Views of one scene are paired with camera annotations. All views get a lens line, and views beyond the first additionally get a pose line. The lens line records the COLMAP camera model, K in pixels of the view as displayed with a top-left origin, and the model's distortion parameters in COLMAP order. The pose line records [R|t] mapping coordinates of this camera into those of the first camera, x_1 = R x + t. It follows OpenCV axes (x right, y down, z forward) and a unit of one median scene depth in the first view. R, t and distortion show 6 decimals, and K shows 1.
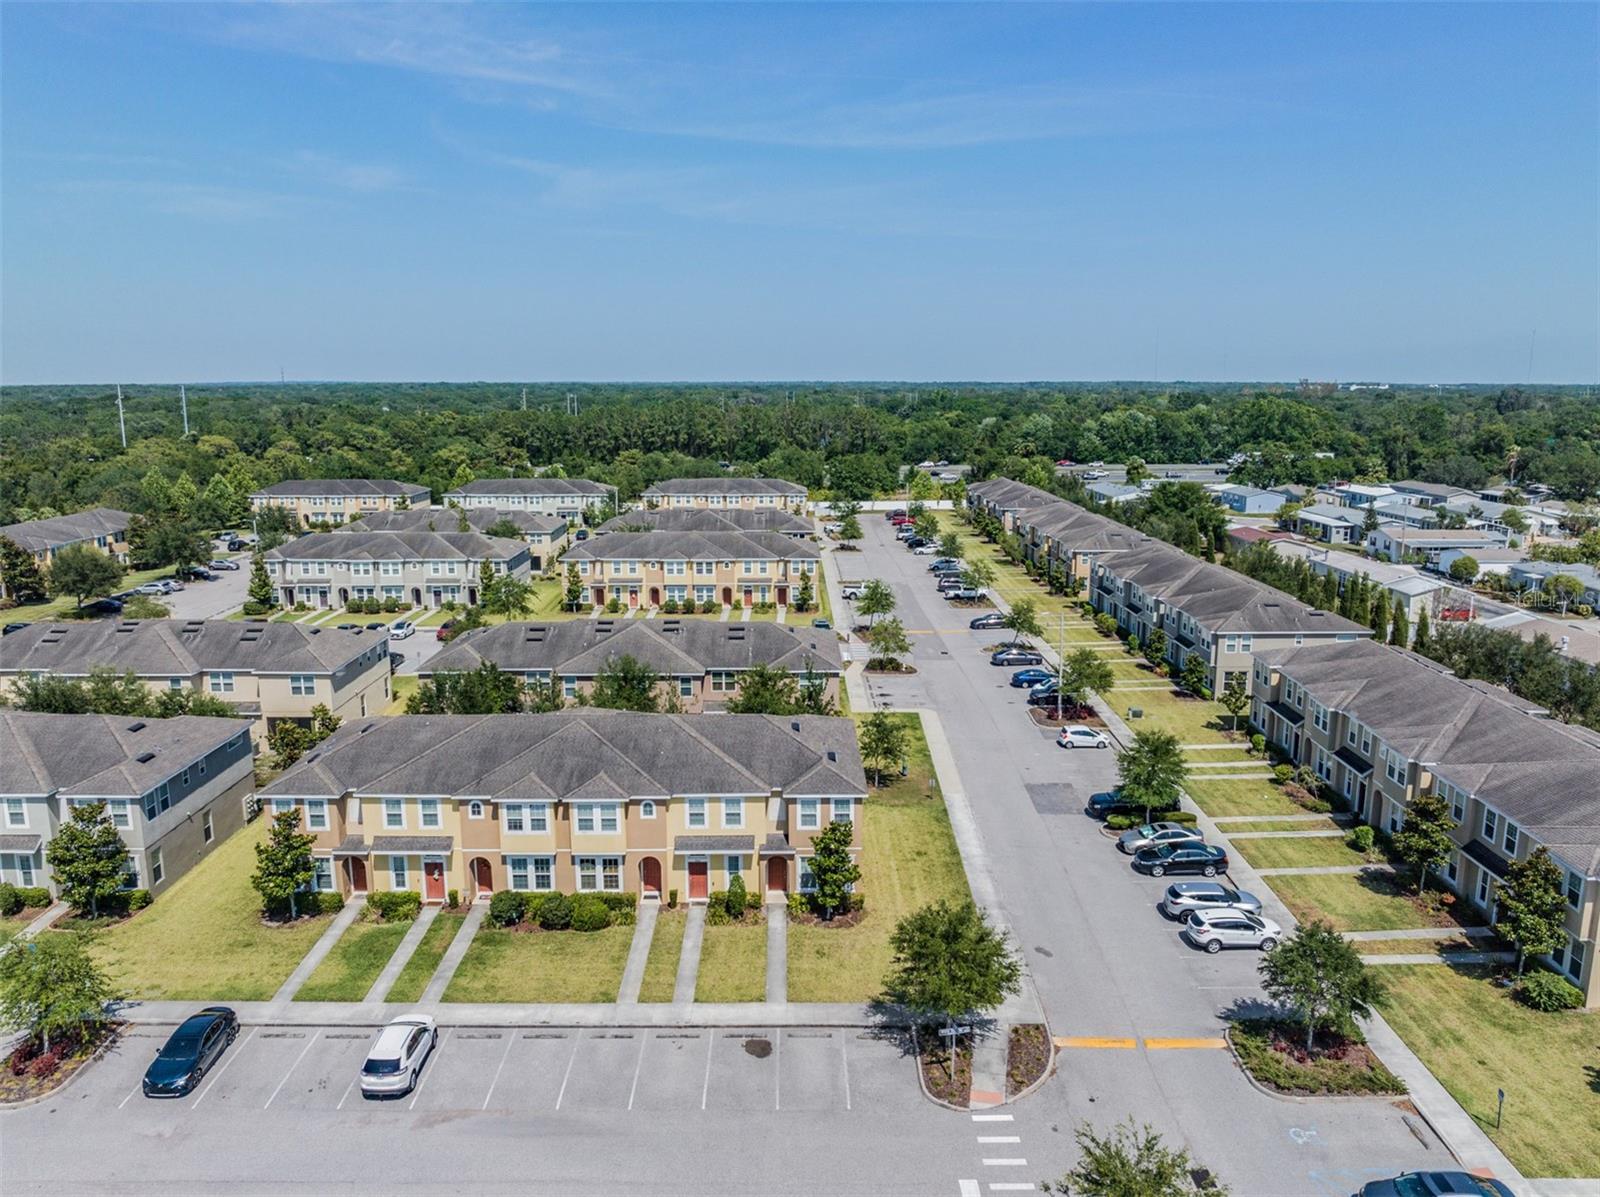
lens RADIAL K [[1129.8, 0, 793.4], [0, 1129.8, 592.0], [0, 0, 1]] dist [-0.052932, 0.028302]
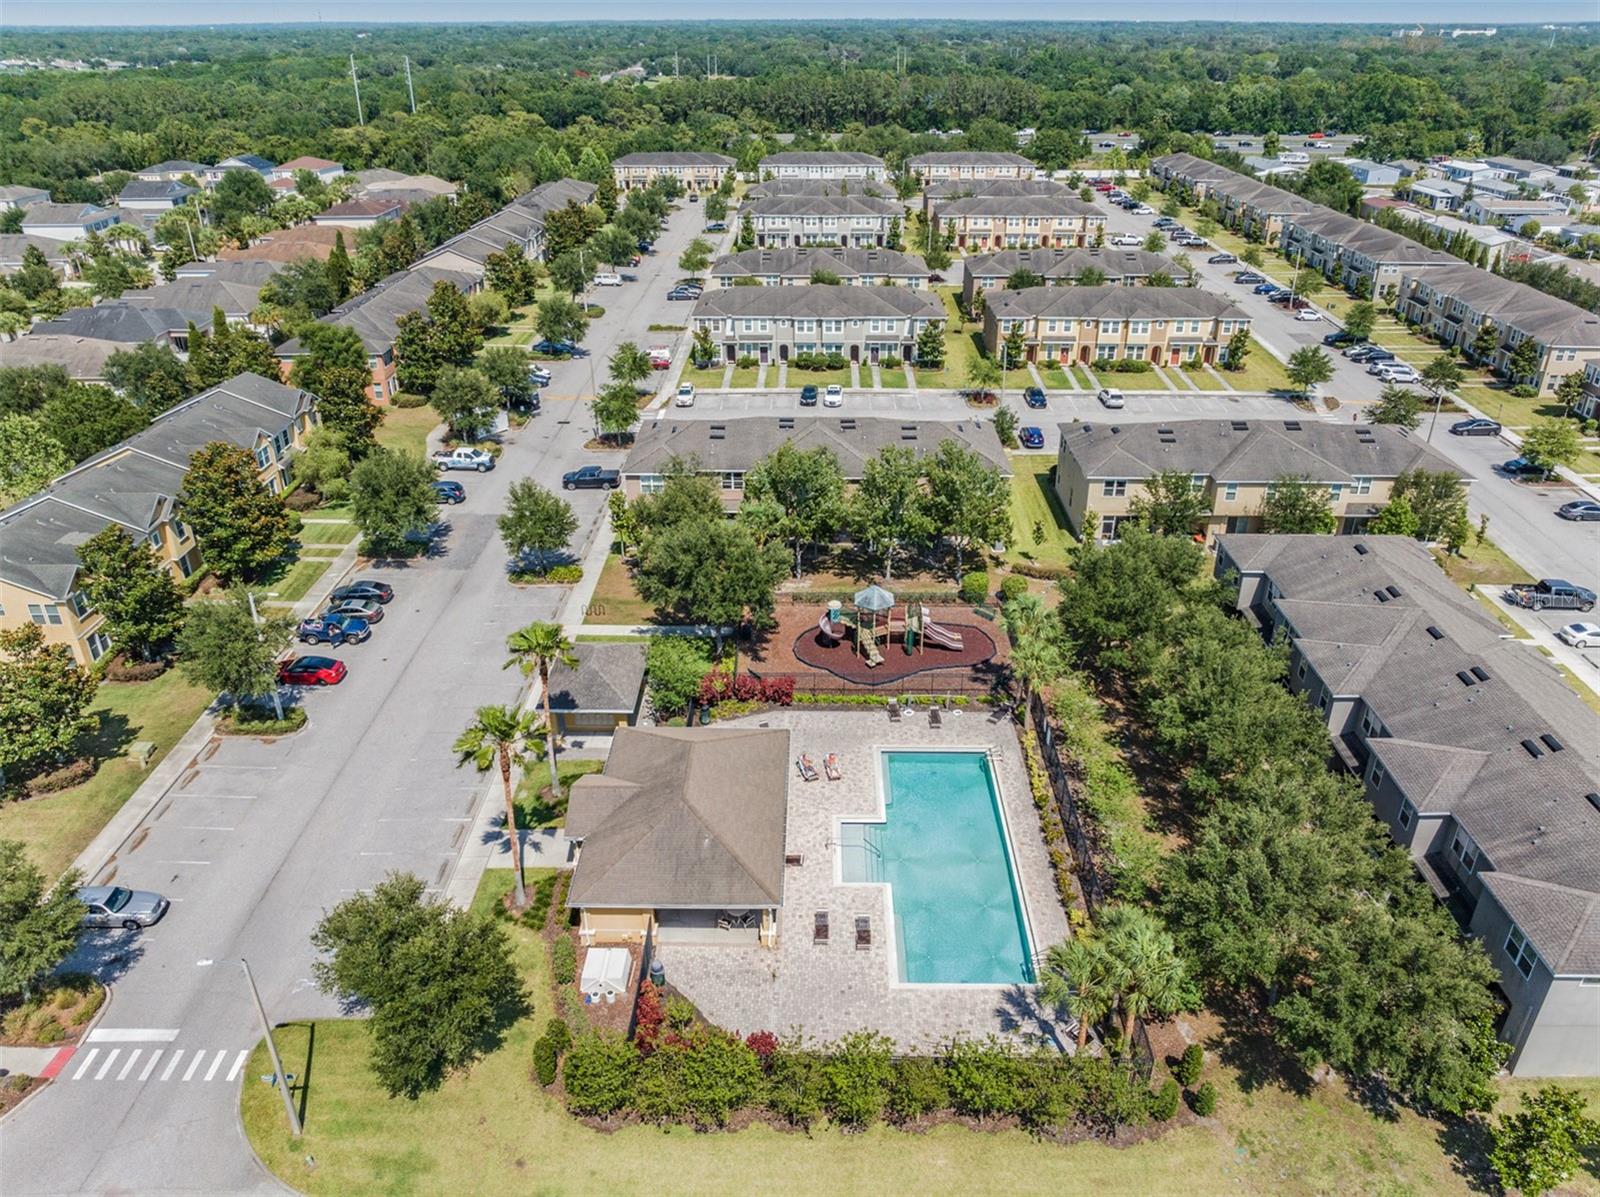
lens RADIAL K [[1129.8, 0, 800.2], [0, 1129.8, 599.2], [0, 0, 1]] dist [-0.052932, 0.028302]
pose [[0.999672, 0.010558, -0.023347, -0.336665], [-0.003292, 0.956530, 0.291615, 0.024268], [0.025412, -0.291443, 0.956251, -0.591193]]
